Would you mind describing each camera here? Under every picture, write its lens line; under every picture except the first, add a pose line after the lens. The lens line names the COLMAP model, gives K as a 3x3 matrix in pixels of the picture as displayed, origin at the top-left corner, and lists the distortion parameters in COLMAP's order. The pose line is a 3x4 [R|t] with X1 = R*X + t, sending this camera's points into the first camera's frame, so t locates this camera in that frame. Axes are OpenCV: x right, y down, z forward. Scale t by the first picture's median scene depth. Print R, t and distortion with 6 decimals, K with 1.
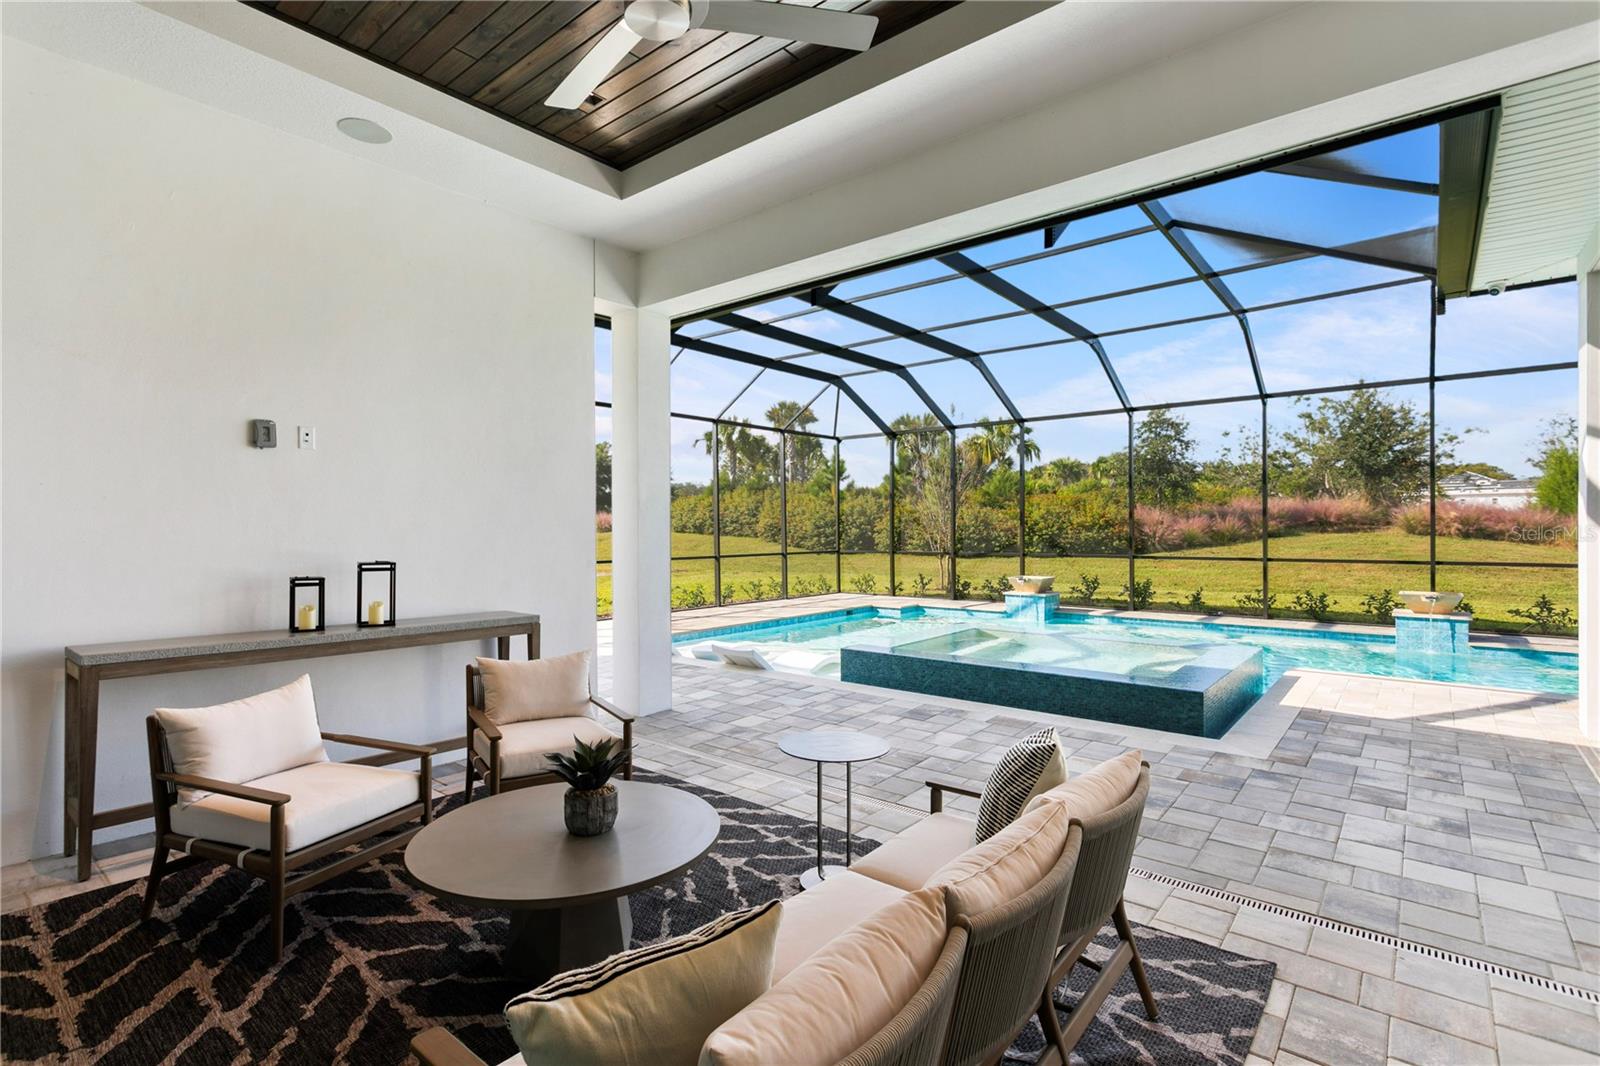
lens RADIAL K [[771.2, 0, 790.9], [0, 771.2, 523.4], [0, 0, 1]] dist [-0.004222, -0.000107]
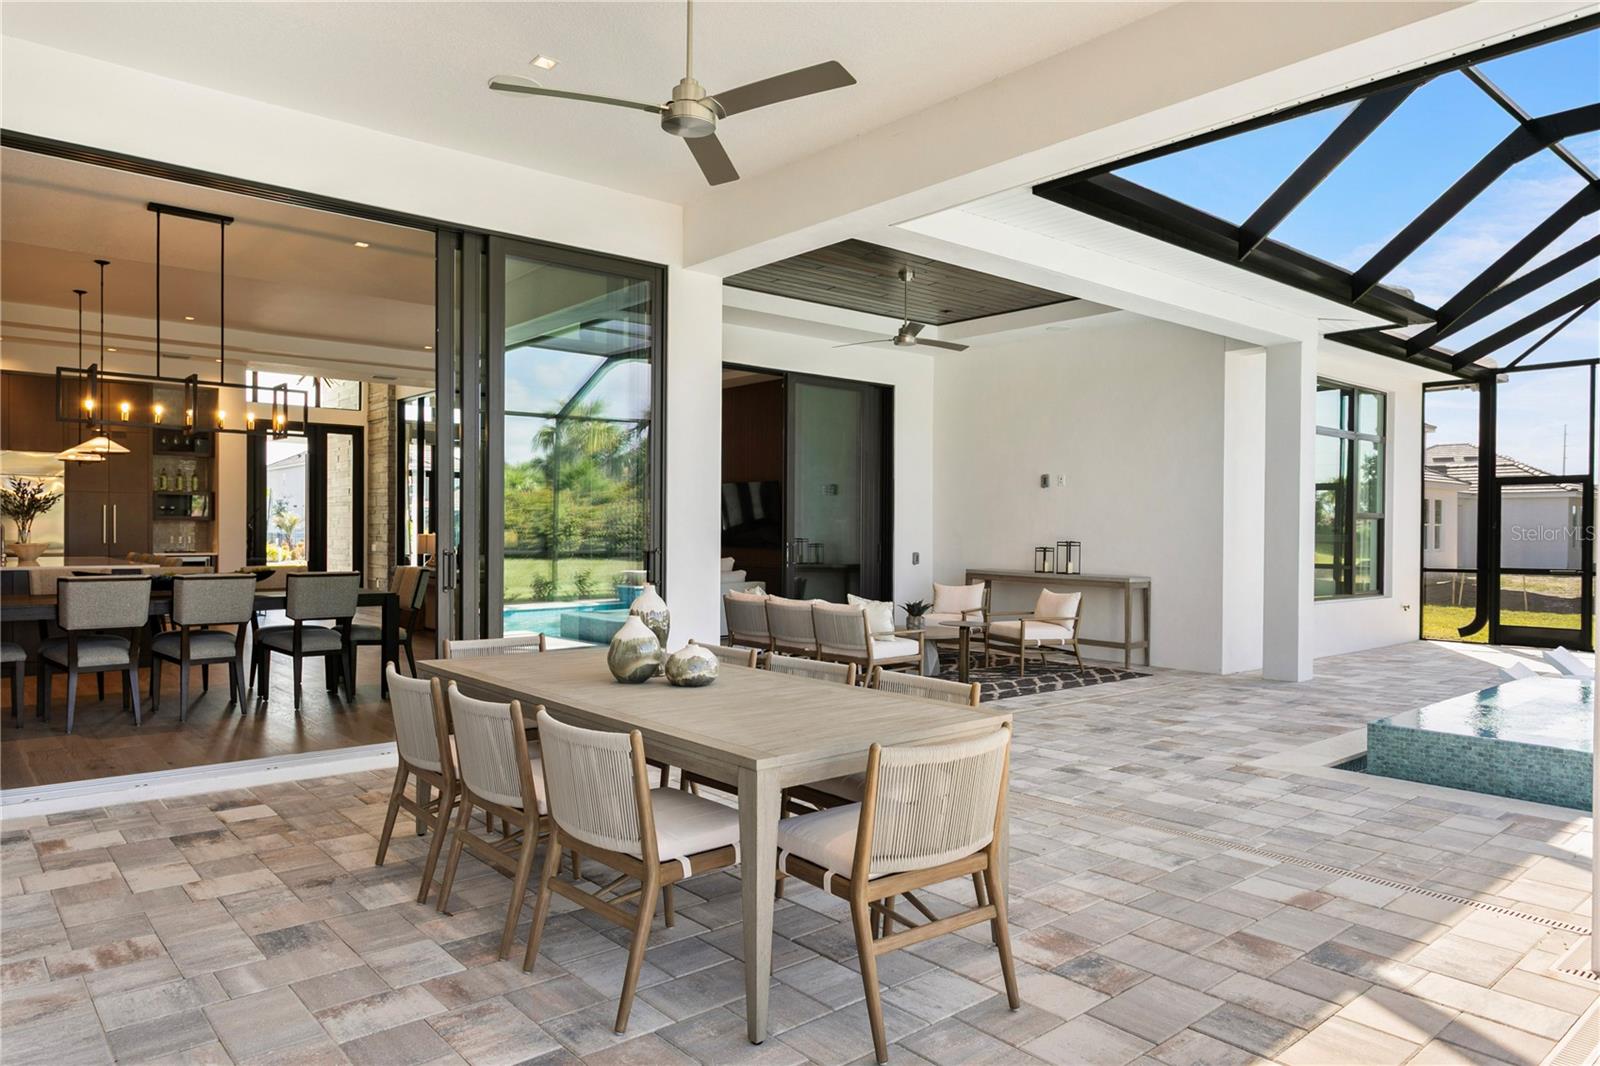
lens RADIAL K [[1040.5, 0, 802.1], [0, 1040.5, 536.4], [0, 0, 1]] dist [-0.006170, 0.000774]
pose [[-0.194638, -0.011891, -0.980803, 2.270202], [-0.012077, 0.999880, -0.009725, 0.073203], [0.980801, 0.009952, -0.194758, 0.886483]]
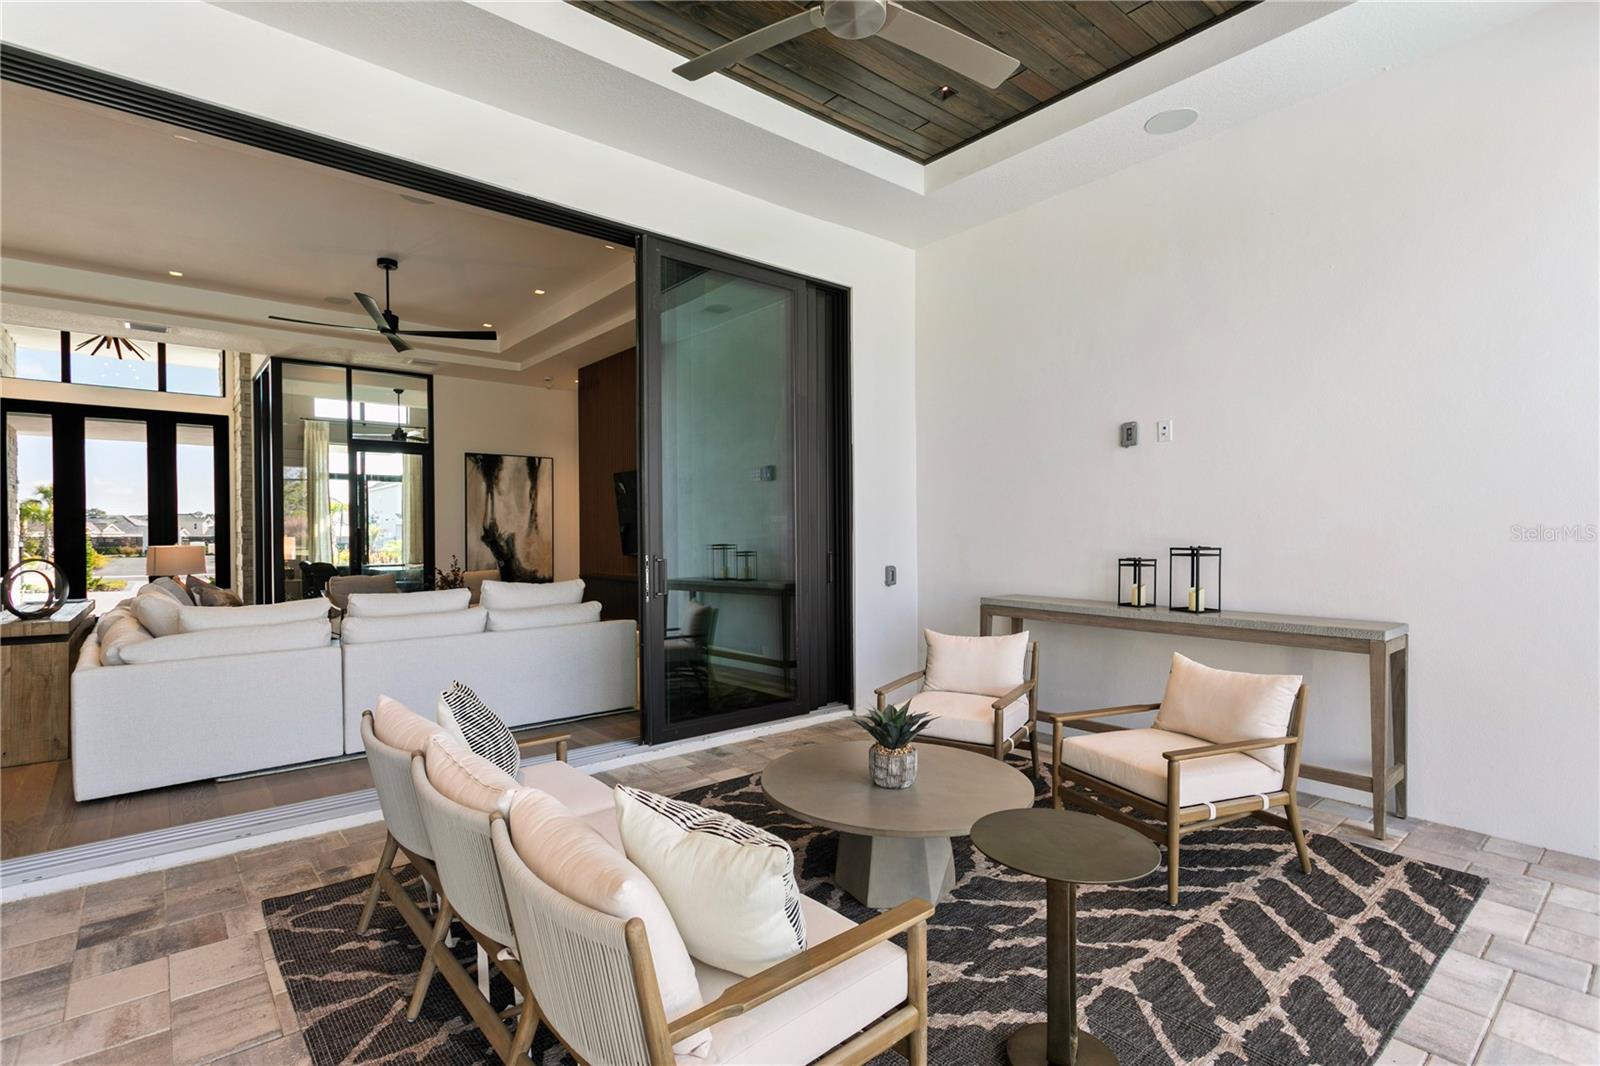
lens RADIAL K [[771.2, 0, 791.8], [0, 771.2, 538.1], [0, 0, 1]] dist [-0.004222, -0.000107]
pose [[-0.209056, -0.008469, -0.977867, 0.550692], [0.003052, 0.999952, -0.009313, 0.048079], [0.977899, -0.004931, -0.209020, 0.731936]]
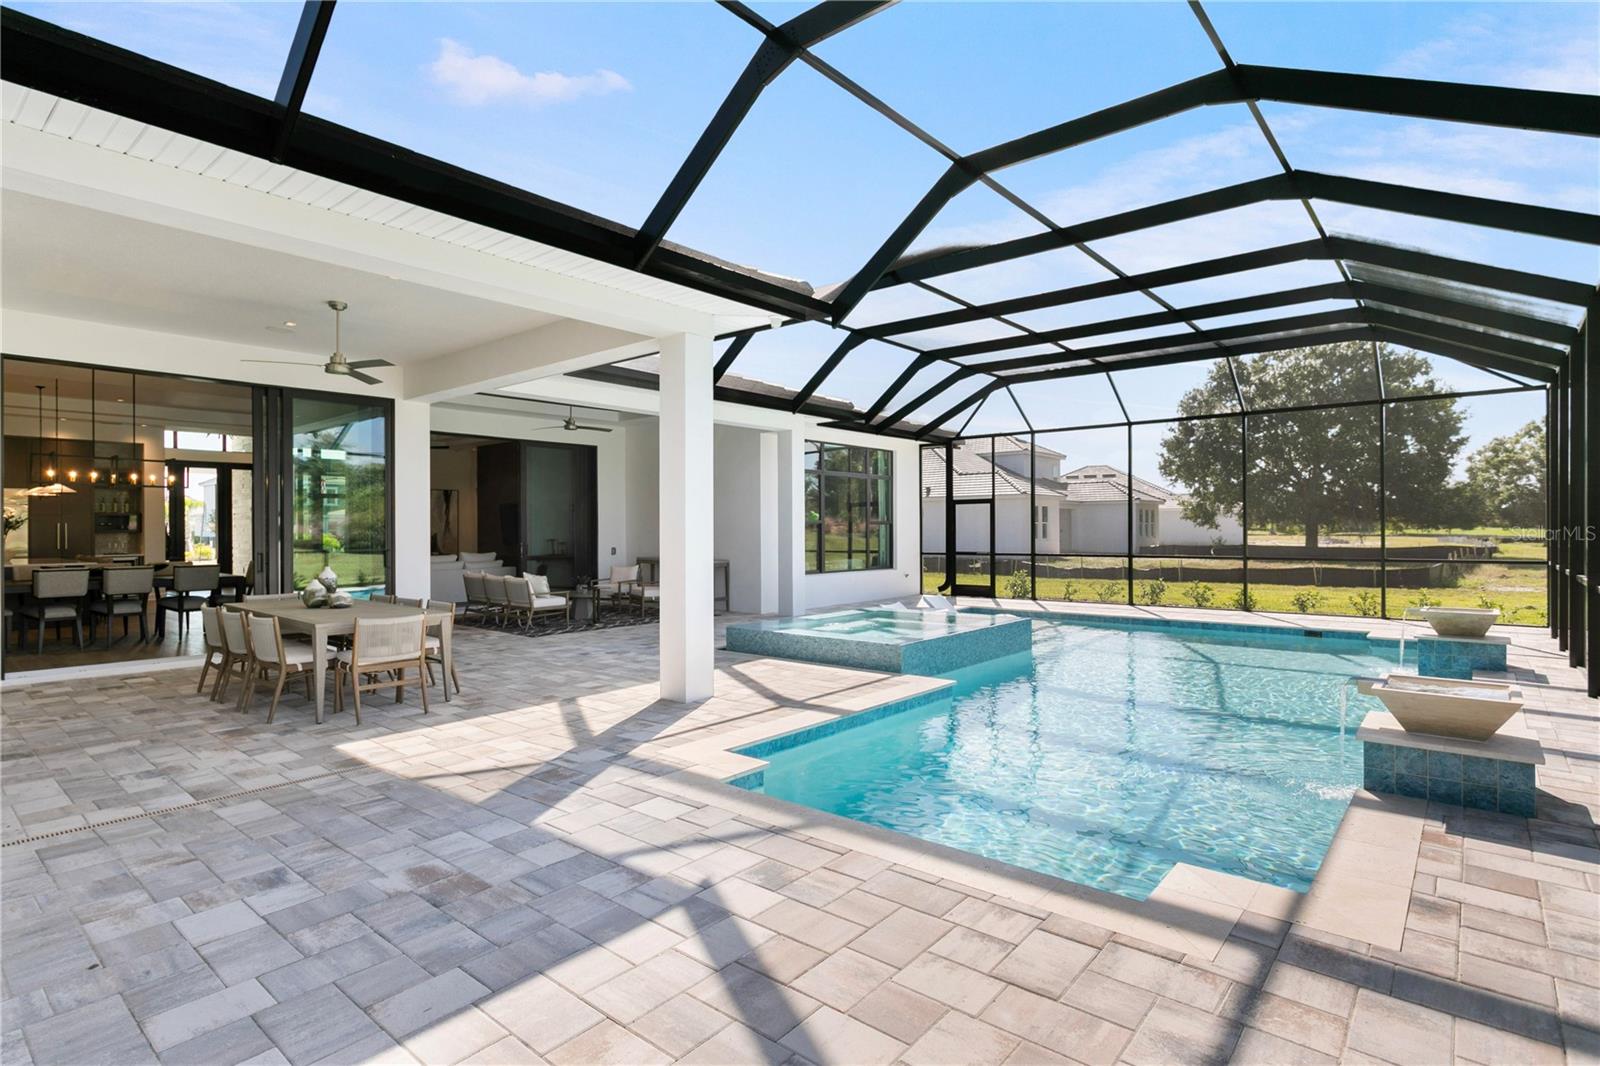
lens RADIAL K [[807.5, 0, 794.3], [0, 807.5, 526.4], [0, 0, 1]] dist [-0.004972, 0.000266]
pose [[-0.044765, -0.018398, -0.998828, 3.081559], [0.001138, 0.999829, -0.018467, 0.056996], [0.998997, -0.001963, -0.044737, 1.685743]]
